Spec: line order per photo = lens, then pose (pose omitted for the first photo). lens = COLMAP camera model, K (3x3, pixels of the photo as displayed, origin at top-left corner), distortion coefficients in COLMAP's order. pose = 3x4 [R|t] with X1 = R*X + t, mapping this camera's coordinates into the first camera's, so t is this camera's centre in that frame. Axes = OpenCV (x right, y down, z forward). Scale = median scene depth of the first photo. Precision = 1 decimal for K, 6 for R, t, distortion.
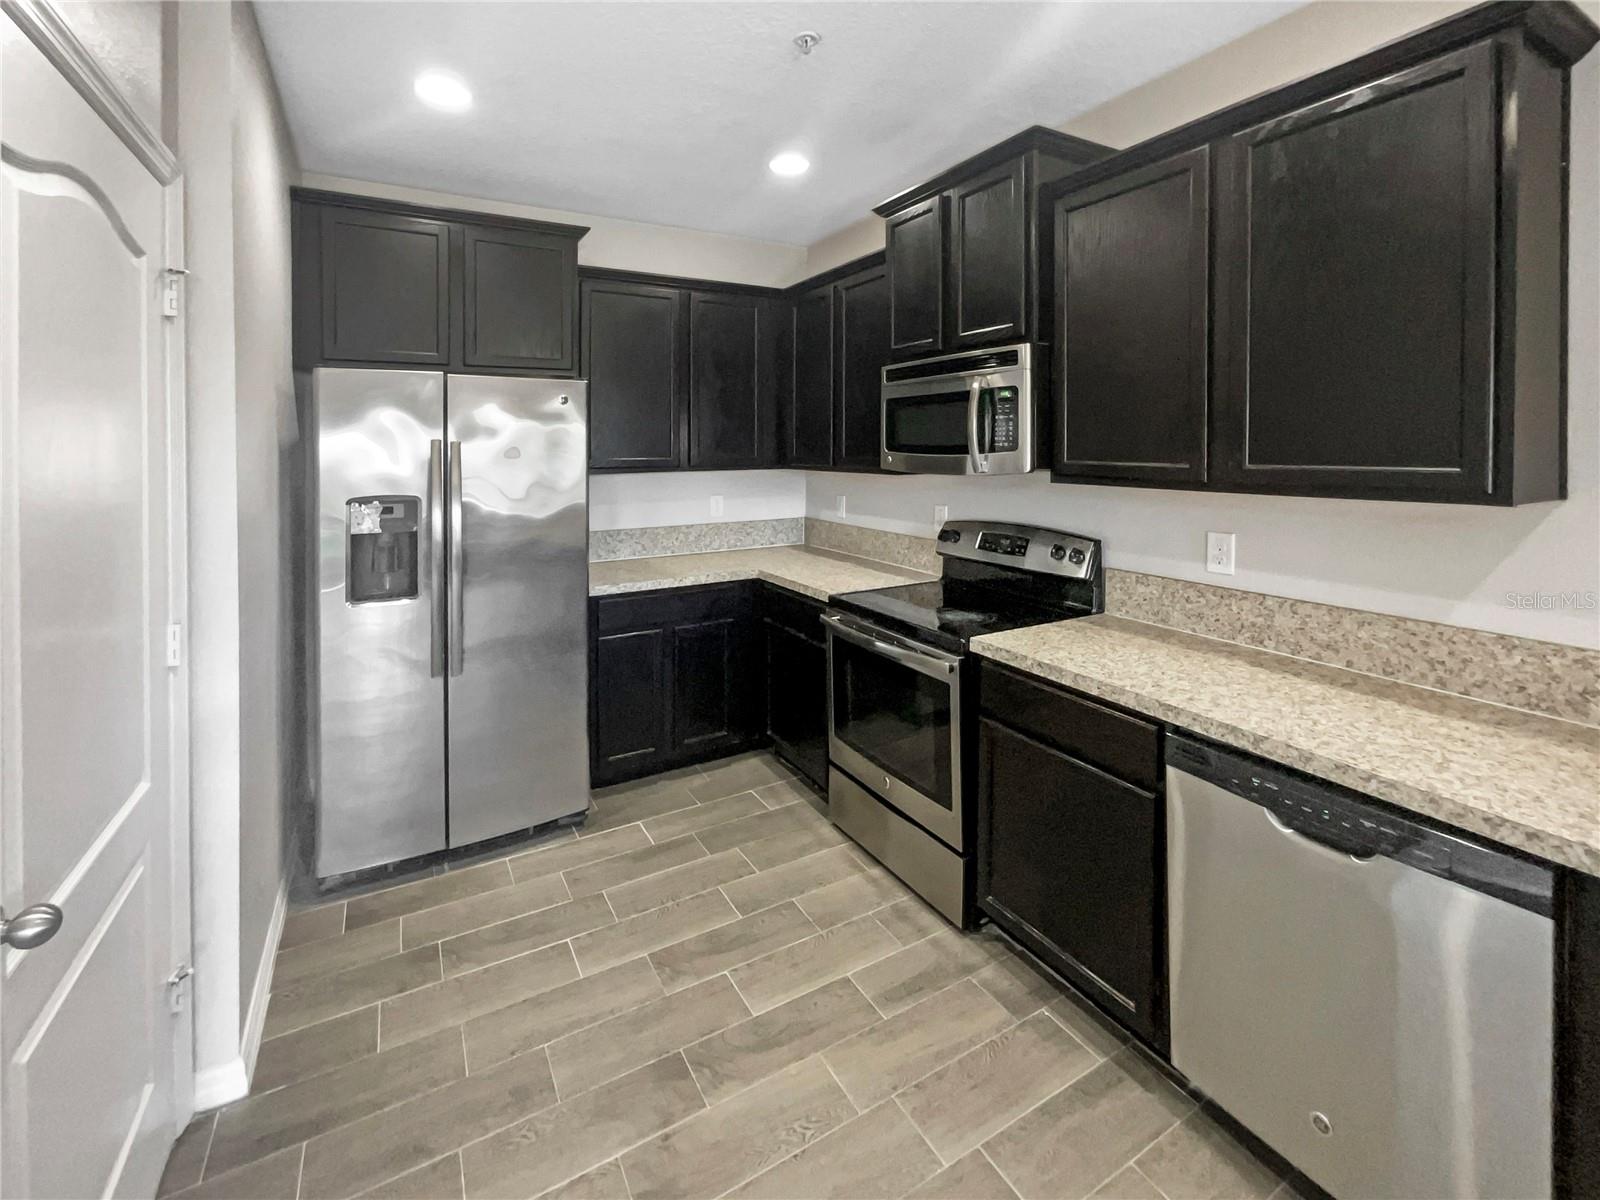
lens RADIAL K [[698.9, 0, 788.9], [0, 698.9, 460.7], [0, 0, 1]] dist [-0.000557, 0.000531]
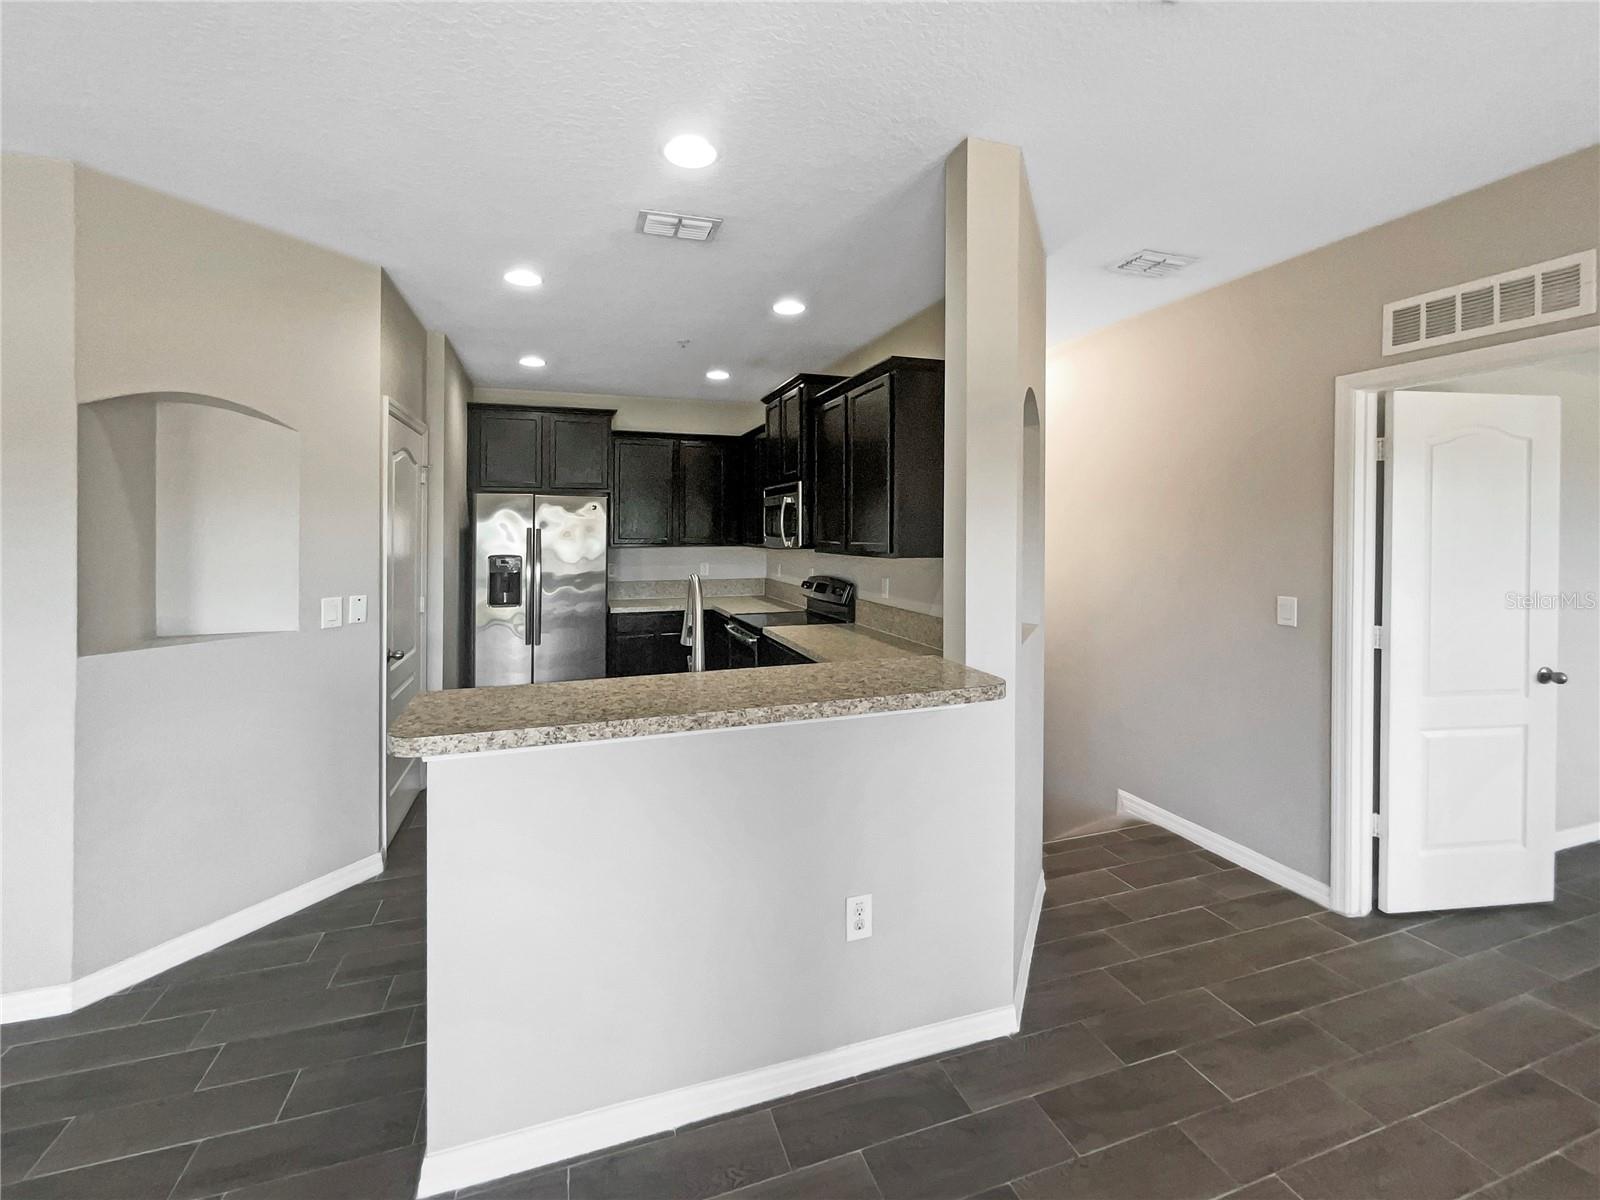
lens RADIAL K [[680.1, 0, 792.5], [0, 680.1, 536.7], [0, 0, 1]] dist [0.015812, 0.000136]
pose [[0.984043, 0.008793, -0.177712, 0.558124], [-0.010857, 0.999884, -0.010645, 0.008085], [0.177598, 0.012404, 0.984025, -0.755569]]
